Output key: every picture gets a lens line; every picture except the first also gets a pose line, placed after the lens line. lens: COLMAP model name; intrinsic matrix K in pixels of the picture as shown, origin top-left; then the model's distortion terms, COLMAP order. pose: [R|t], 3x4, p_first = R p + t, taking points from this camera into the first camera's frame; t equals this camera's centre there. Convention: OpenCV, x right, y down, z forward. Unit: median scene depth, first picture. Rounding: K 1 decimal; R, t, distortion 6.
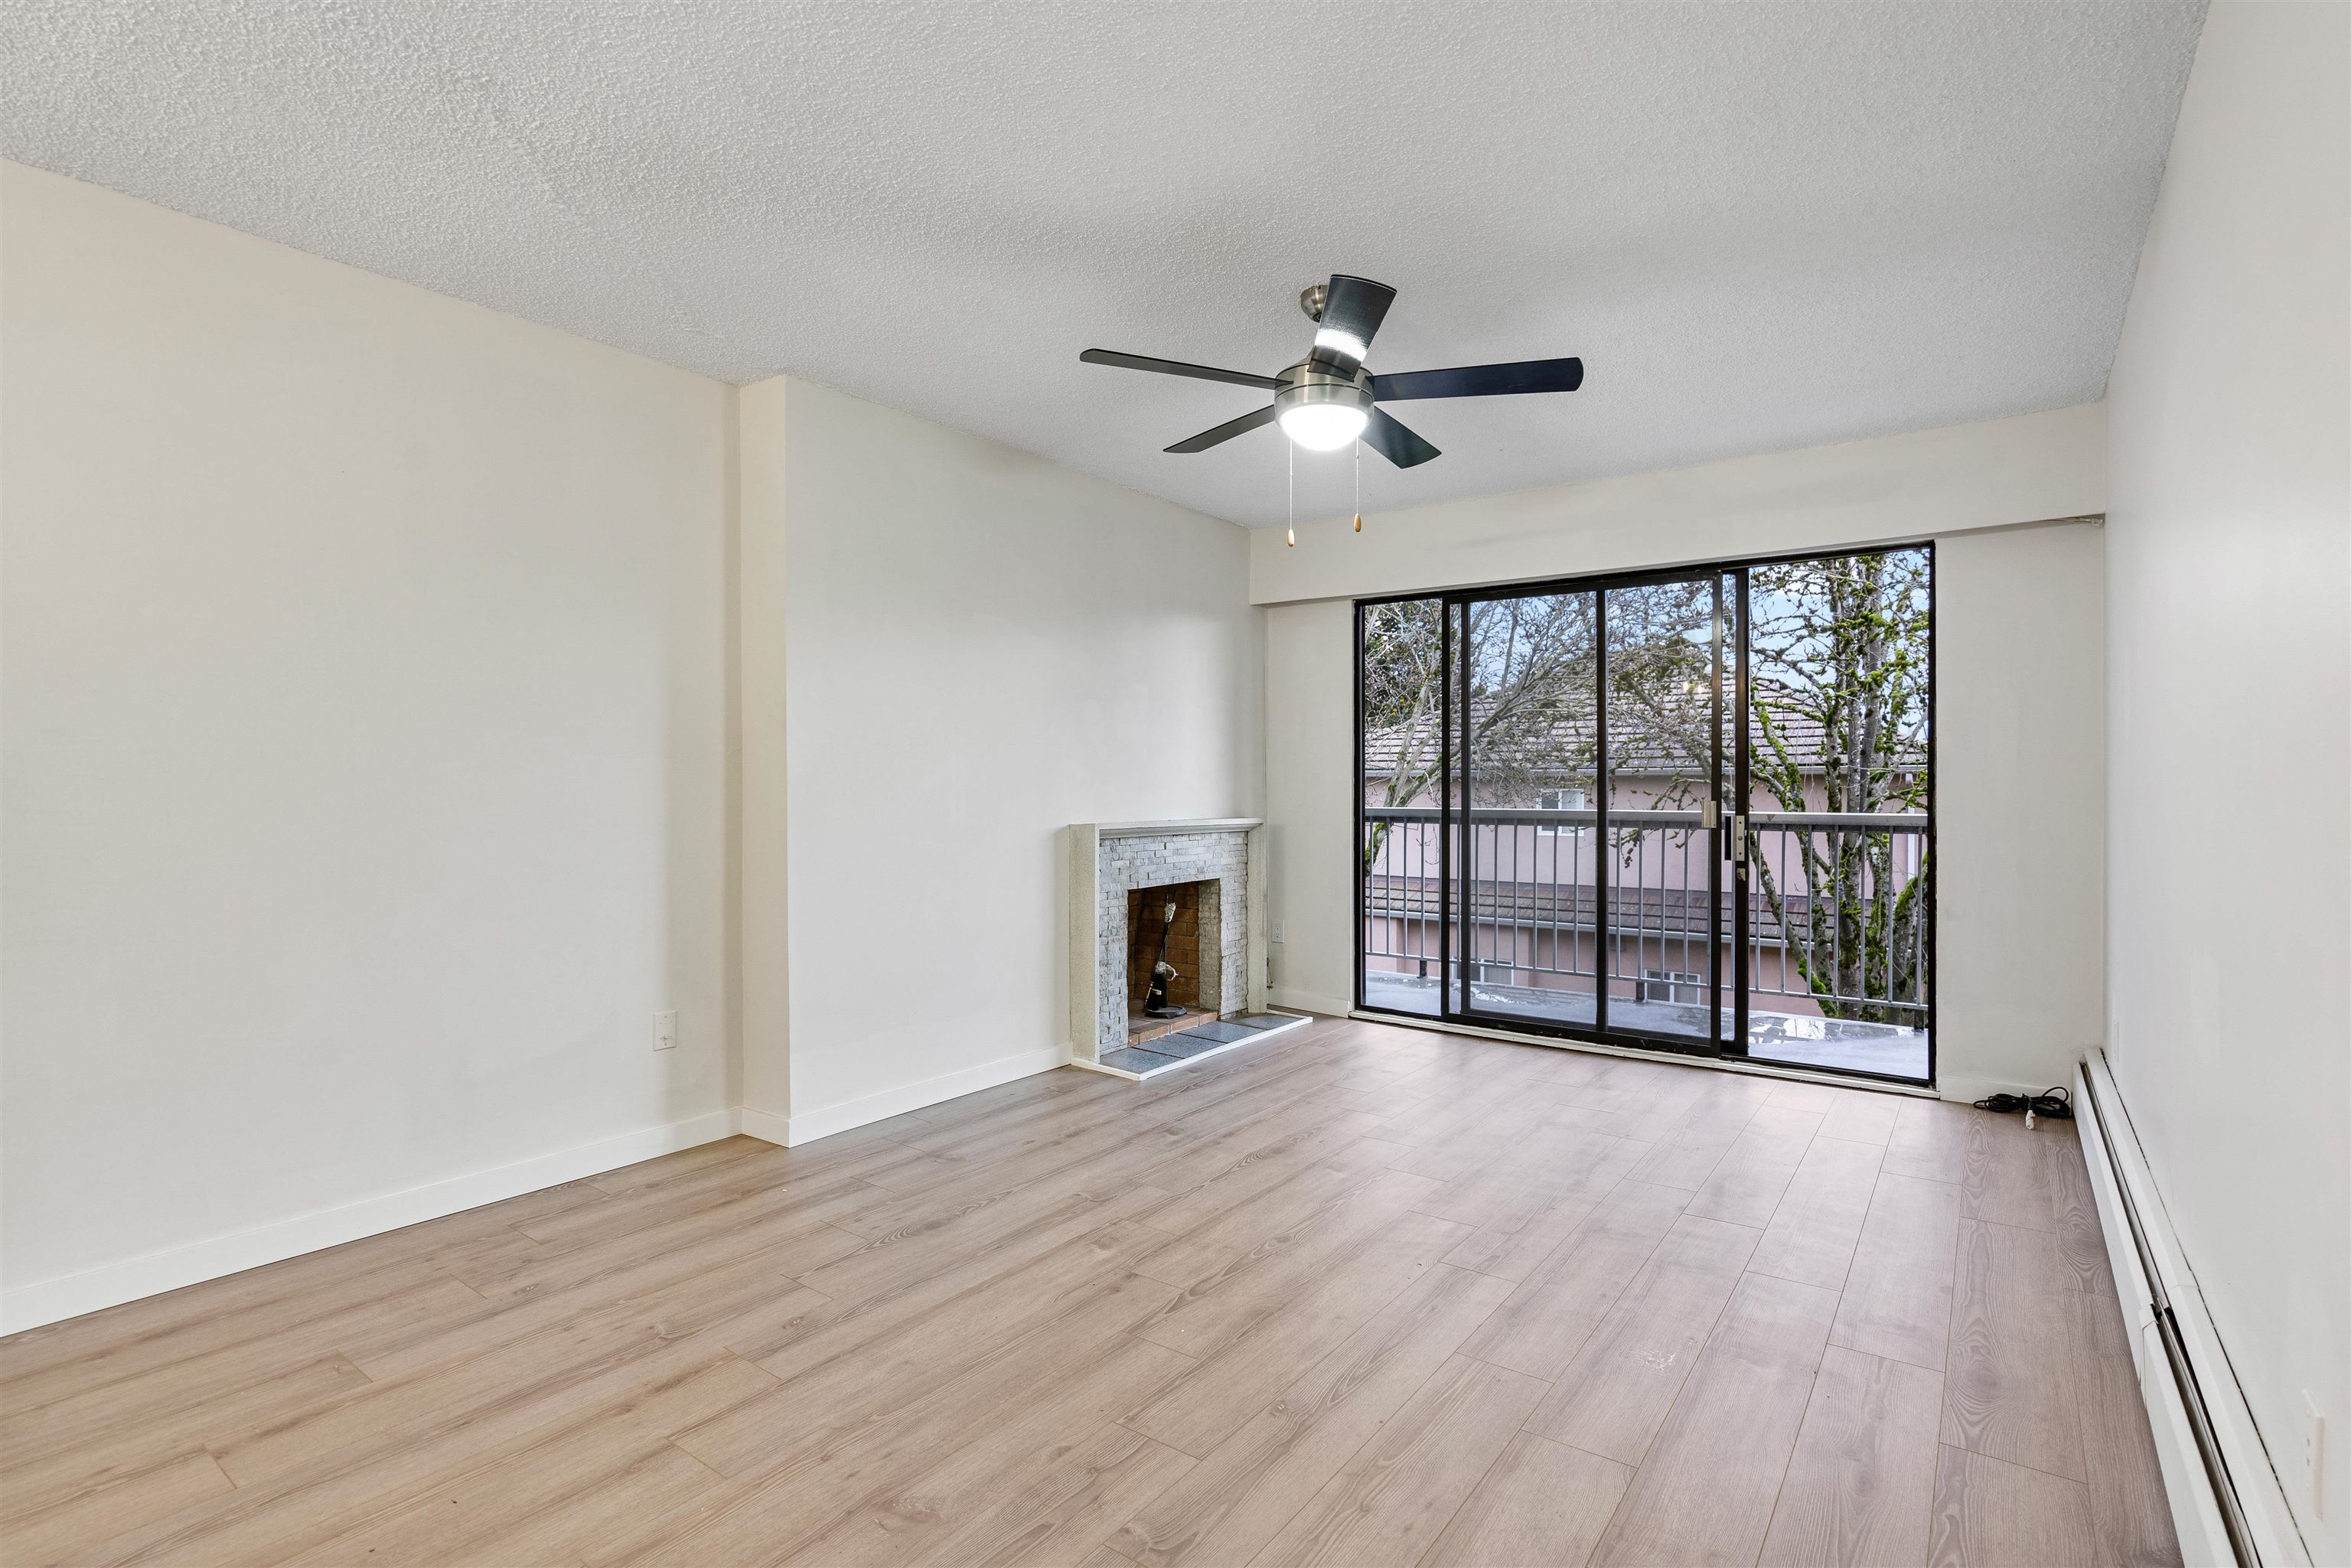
lens RADIAL K [[1092.7, 0, 1239.0], [0, 1092.7, 789.6], [0, 0, 1]] dist [-0.001976, -0.000258]
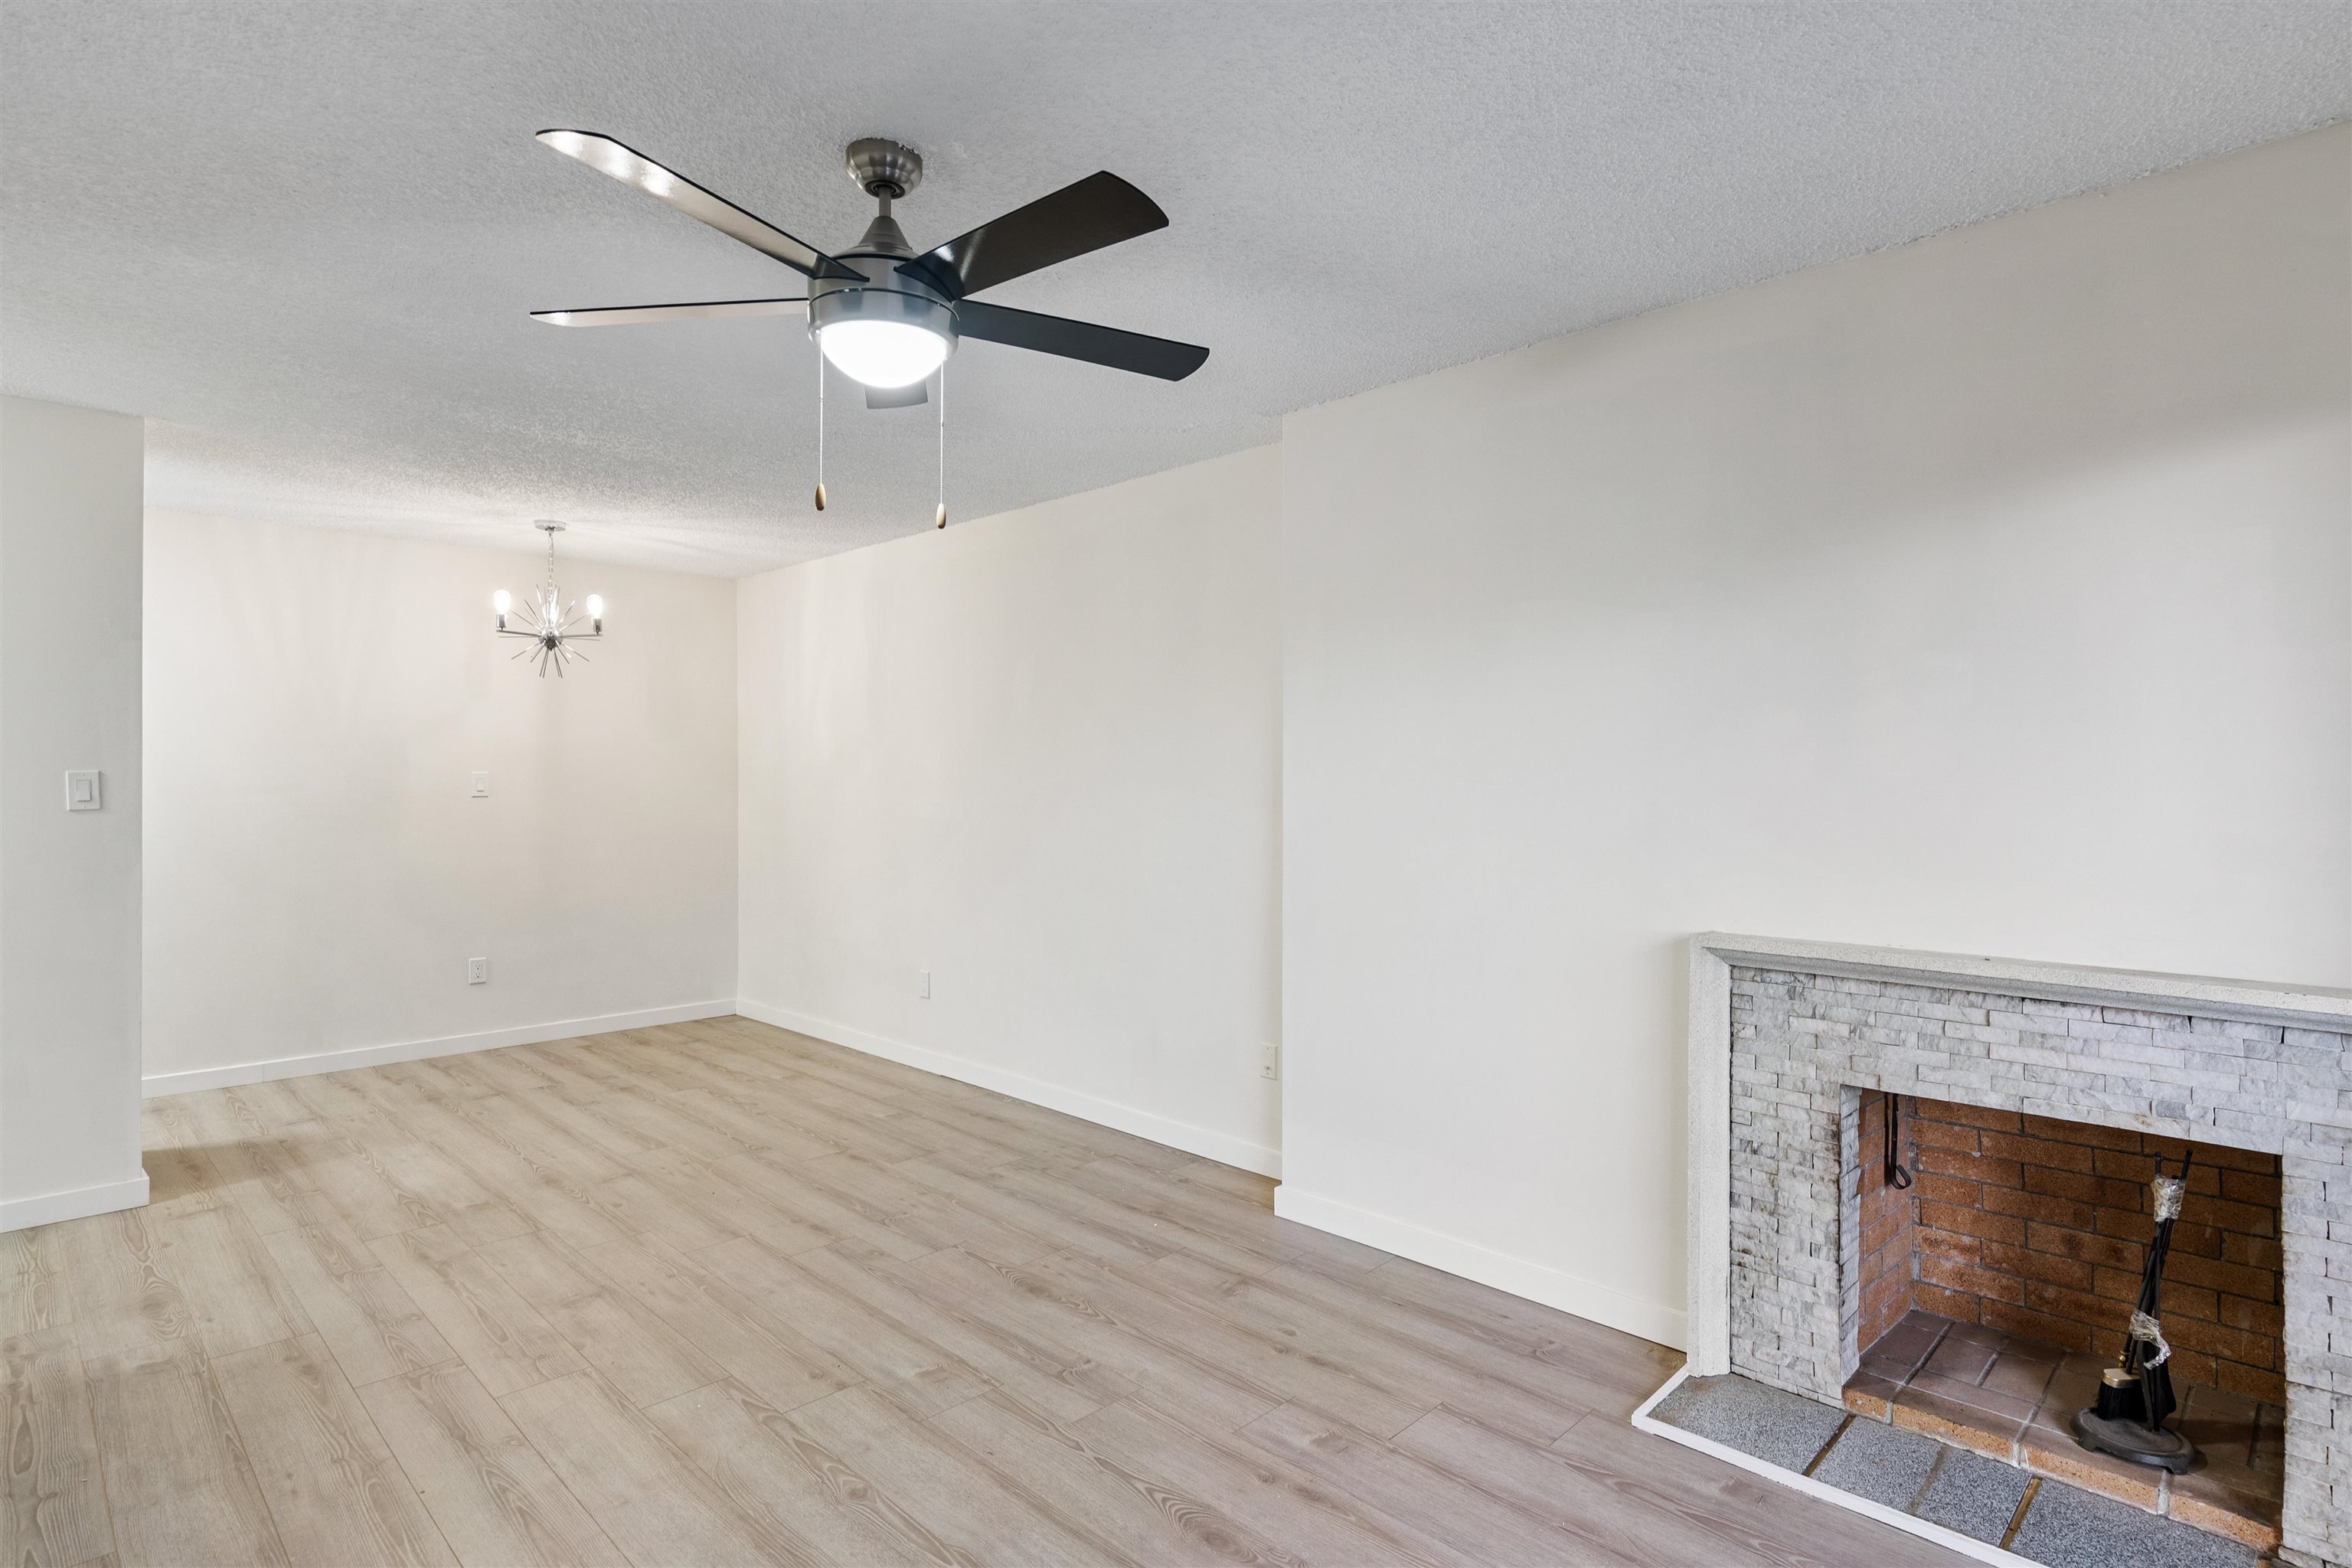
lens RADIAL K [[1207.6, 0, 1185.7], [0, 1207.6, 776.0], [0, 0, 1]] dist [-0.005009, 0.000417]
pose [[-0.172109, -0.000734, -0.985078, 0.708615], [-0.006700, 0.999977, 0.000426, -0.065529], [0.985055, 0.006673, -0.172110, 1.193417]]
